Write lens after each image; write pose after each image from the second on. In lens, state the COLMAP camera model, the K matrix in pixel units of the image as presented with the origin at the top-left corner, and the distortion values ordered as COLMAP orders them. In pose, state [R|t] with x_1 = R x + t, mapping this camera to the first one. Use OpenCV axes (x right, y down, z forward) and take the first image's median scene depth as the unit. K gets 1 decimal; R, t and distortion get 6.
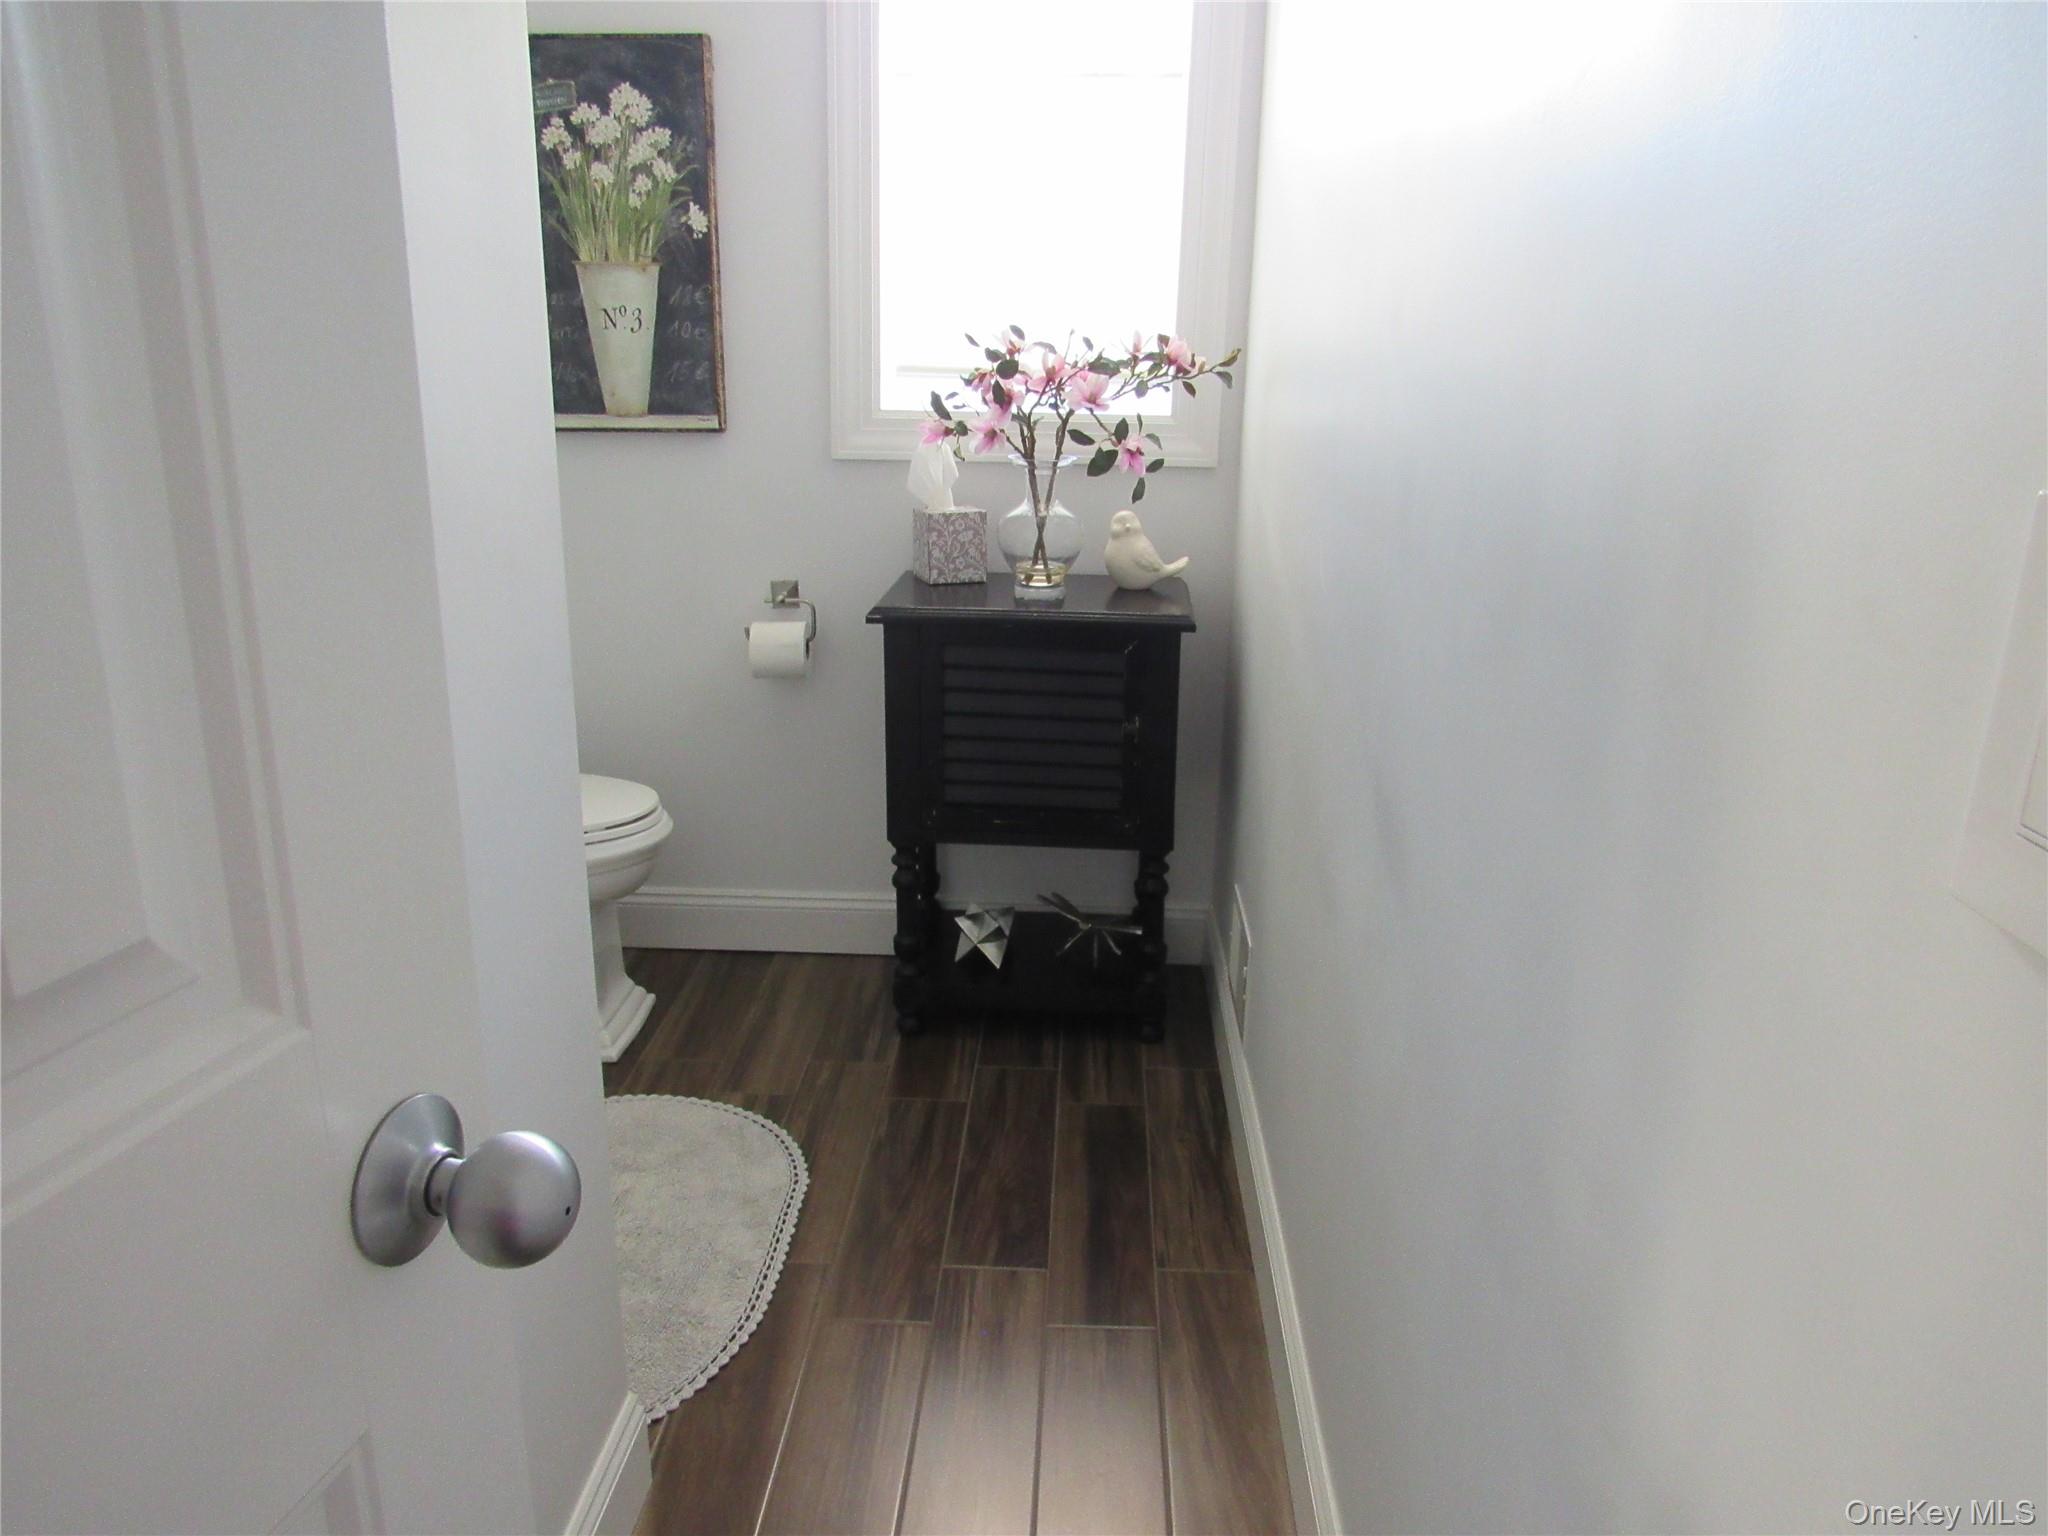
lens RADIAL K [[1476.1, 0, 1019.0], [0, 1476.1, 765.3], [0, 0, 1]] dist [-0.009554, -0.000392]
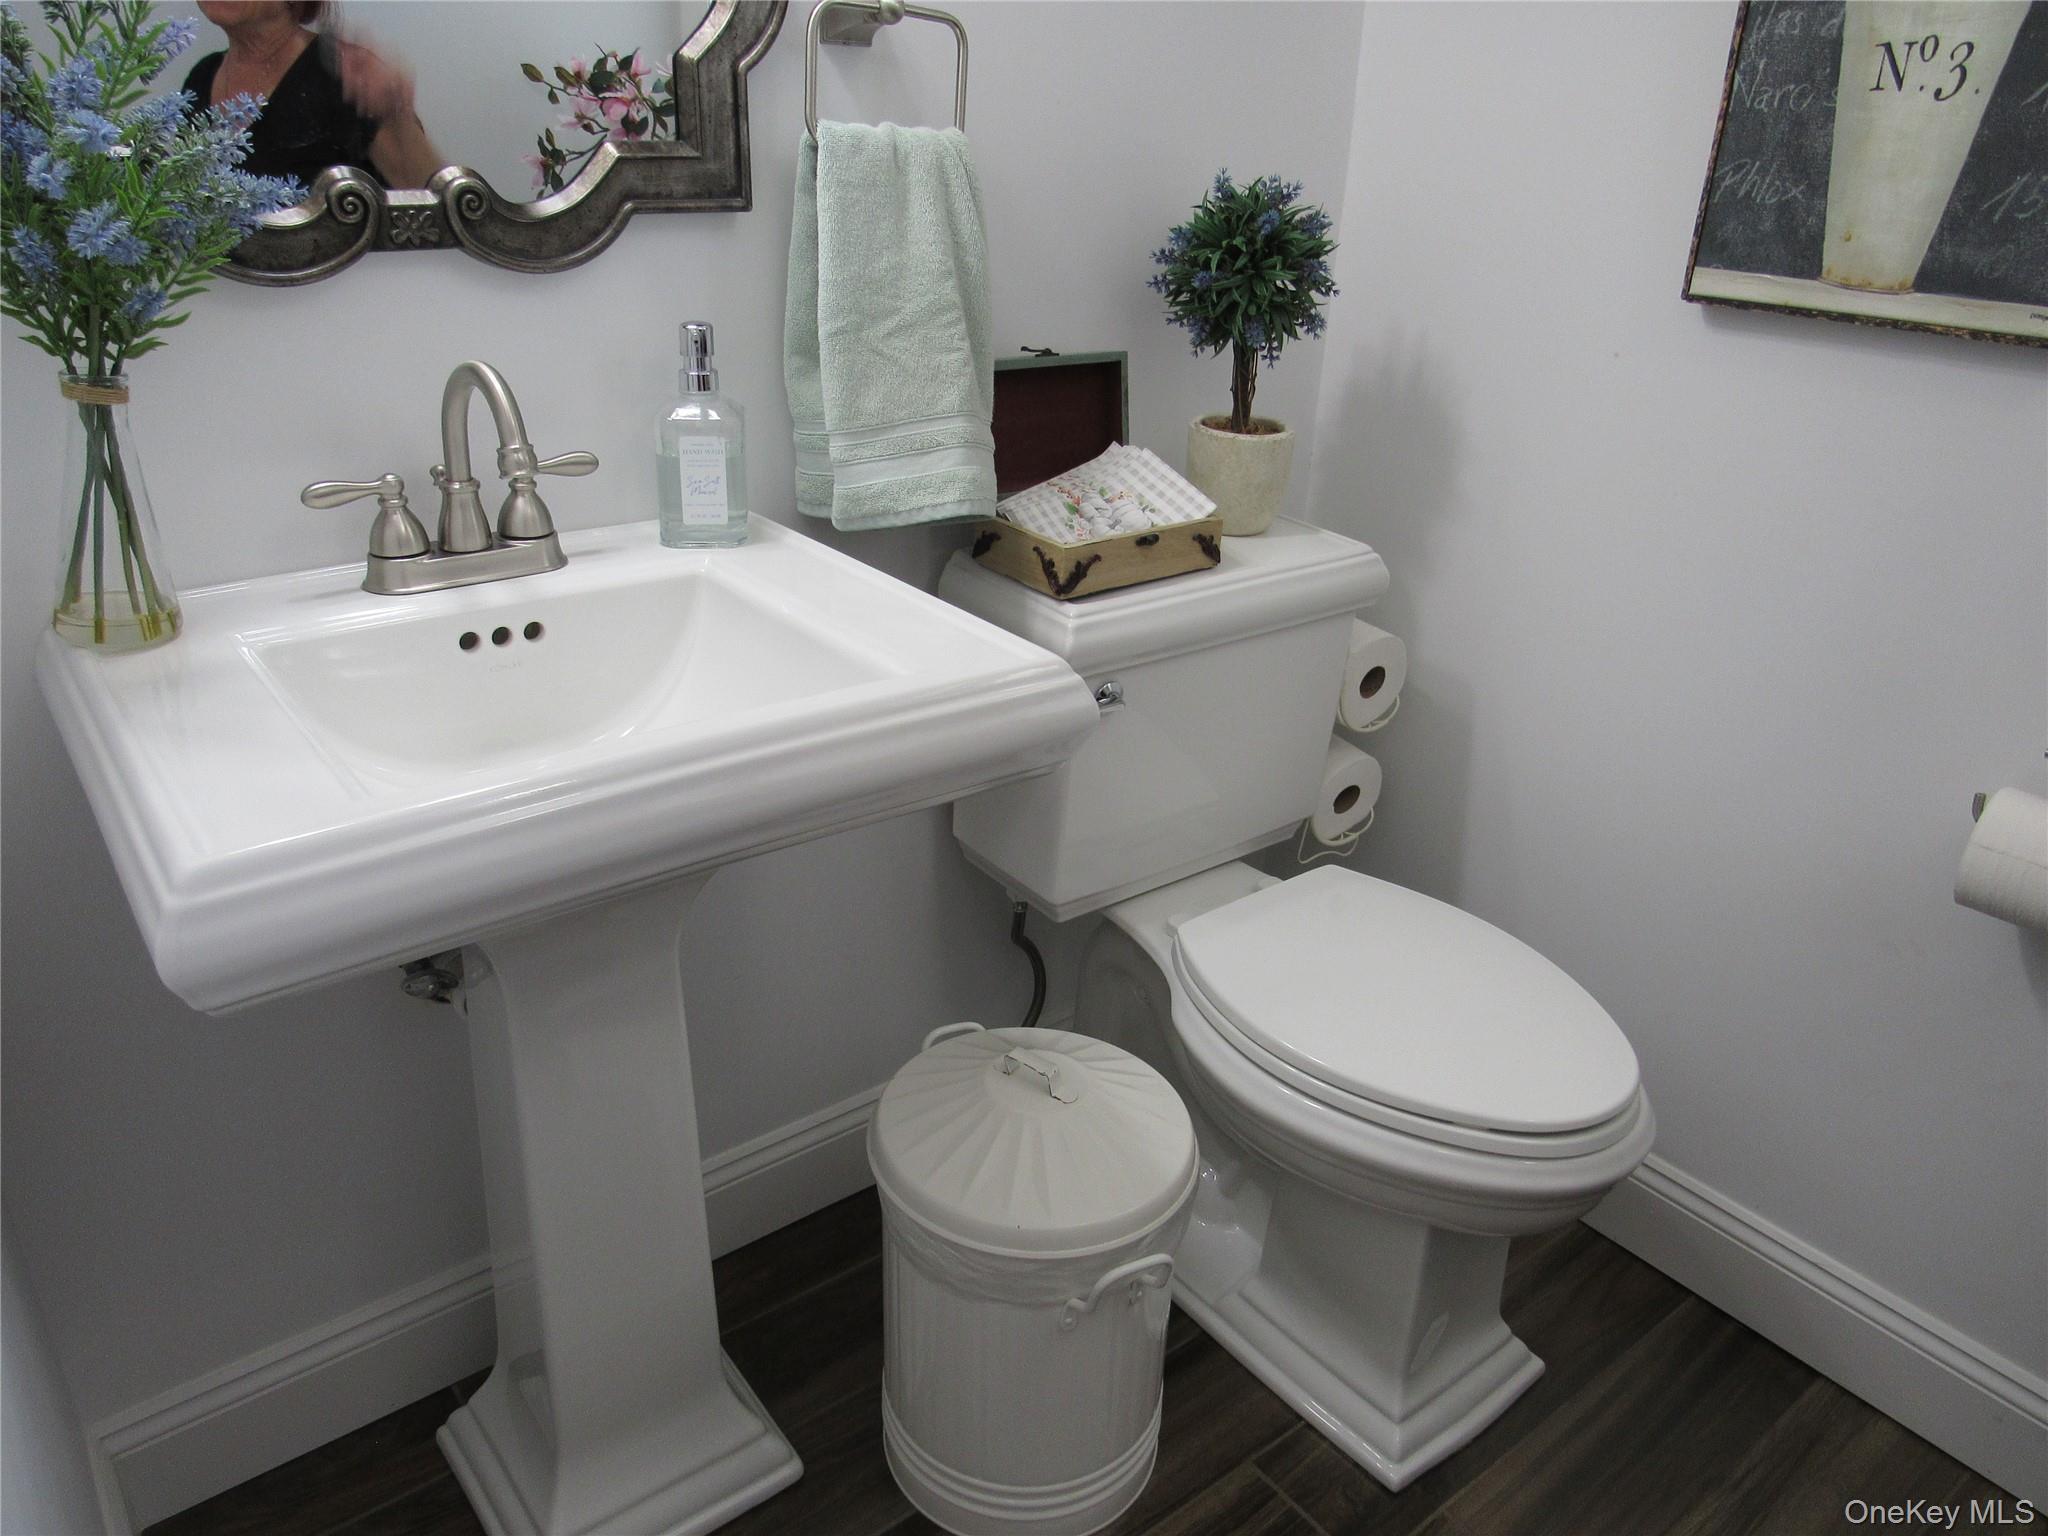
lens RADIAL K [[1476.1, 0, 1029.2], [0, 1476.1, 763.0], [0, 0, 1]] dist [-0.009554, -0.000392]
pose [[0.648981, 0.327909, -0.686513, -0.070788], [-0.232171, 0.944666, 0.231736, -0.143141], [0.724514, 0.008996, 0.689201, 0.496255]]
